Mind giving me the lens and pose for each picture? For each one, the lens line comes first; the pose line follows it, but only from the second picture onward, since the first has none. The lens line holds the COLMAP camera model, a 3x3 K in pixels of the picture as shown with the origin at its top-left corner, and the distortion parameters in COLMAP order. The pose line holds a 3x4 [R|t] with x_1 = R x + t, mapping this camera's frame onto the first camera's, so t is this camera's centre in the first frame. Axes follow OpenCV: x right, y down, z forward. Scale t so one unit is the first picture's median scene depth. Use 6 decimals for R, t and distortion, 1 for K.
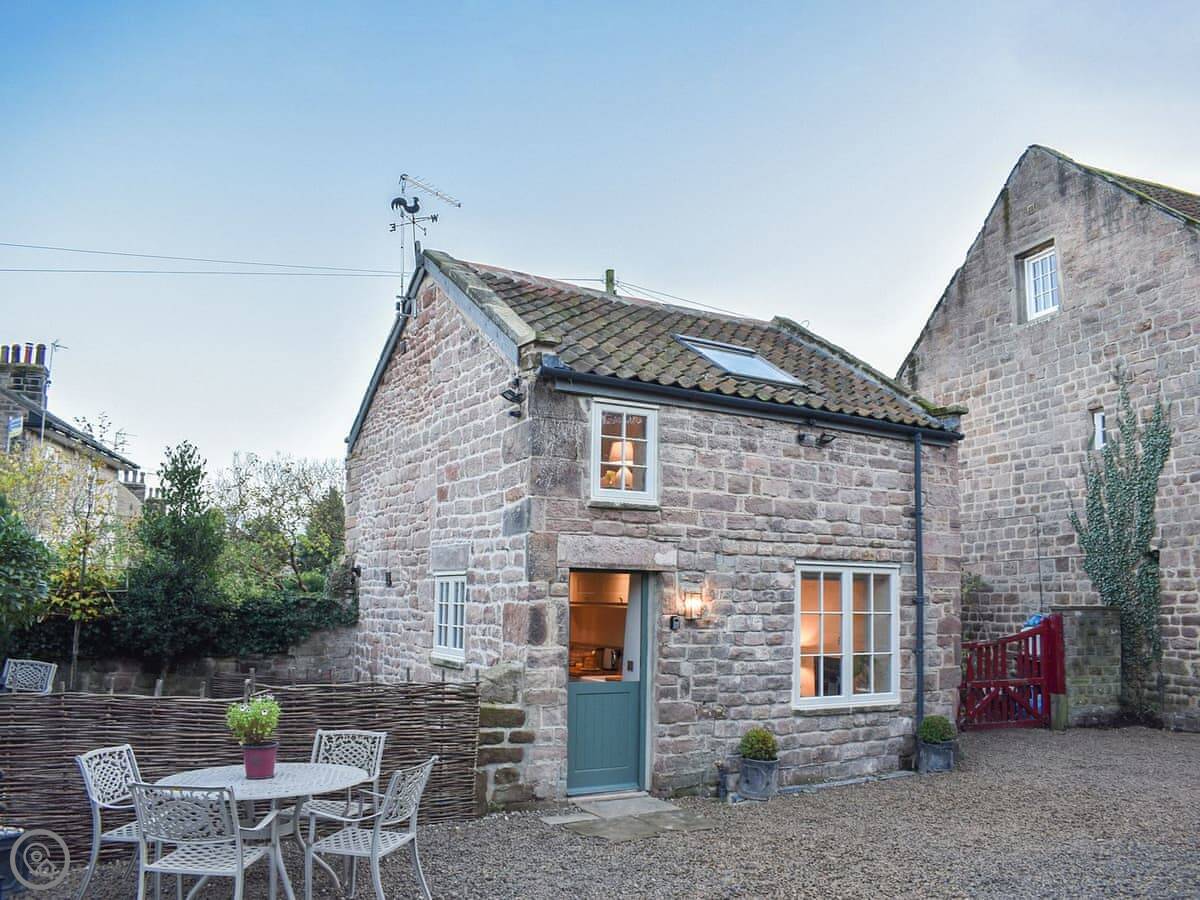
lens RADIAL K [[1122.3, 0, 625.5], [0, 1122.3, 477.3], [0, 0, 1]] dist [-0.105072, 0.000000]
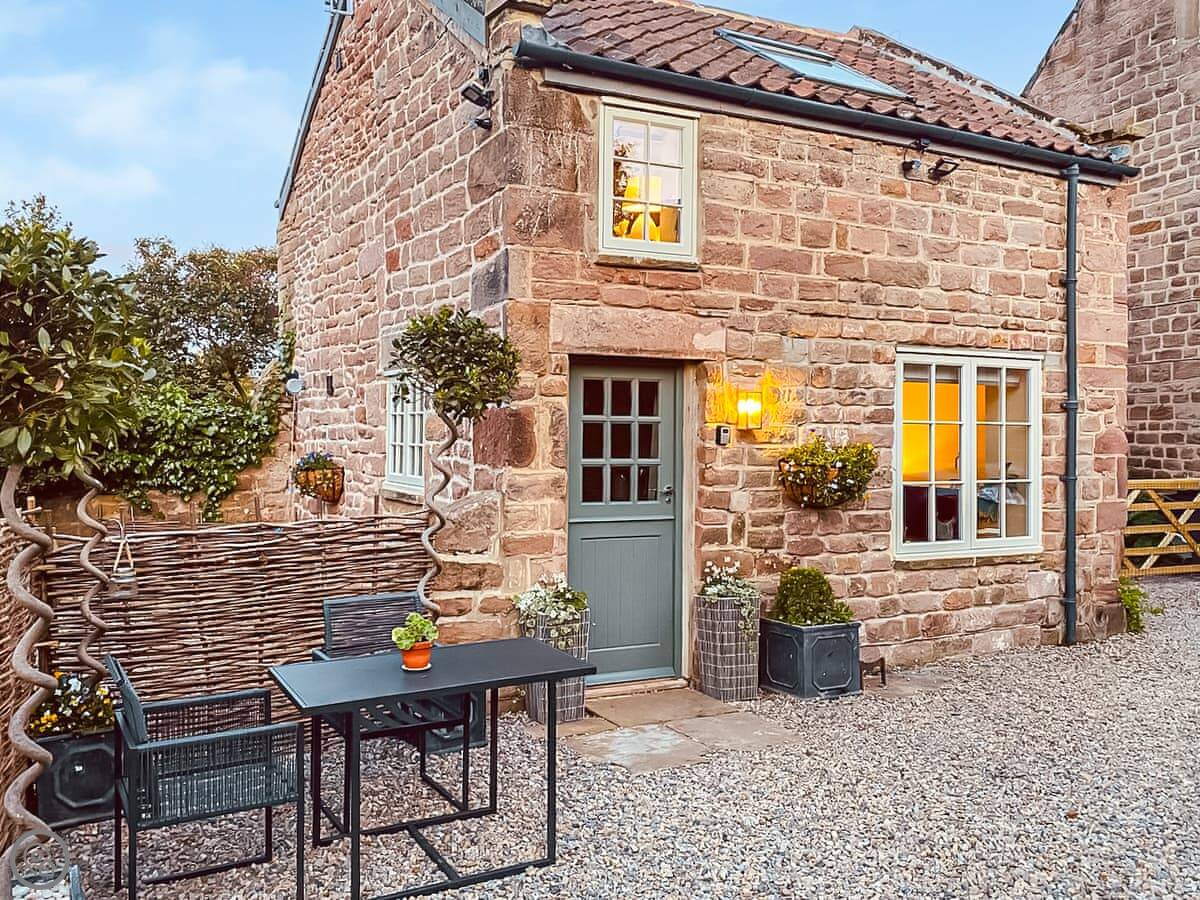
lens RADIAL K [[1121.7, 0, 638.6], [0, 1121.7, 432.0], [0, 0, 1]] dist [0.093464, 0.000000]
pose [[0.999950, -0.005483, -0.008384, -0.001886], [0.006329, 0.994514, 0.104415, 0.050732], [0.007766, -0.104463, 0.994498, 0.285316]]
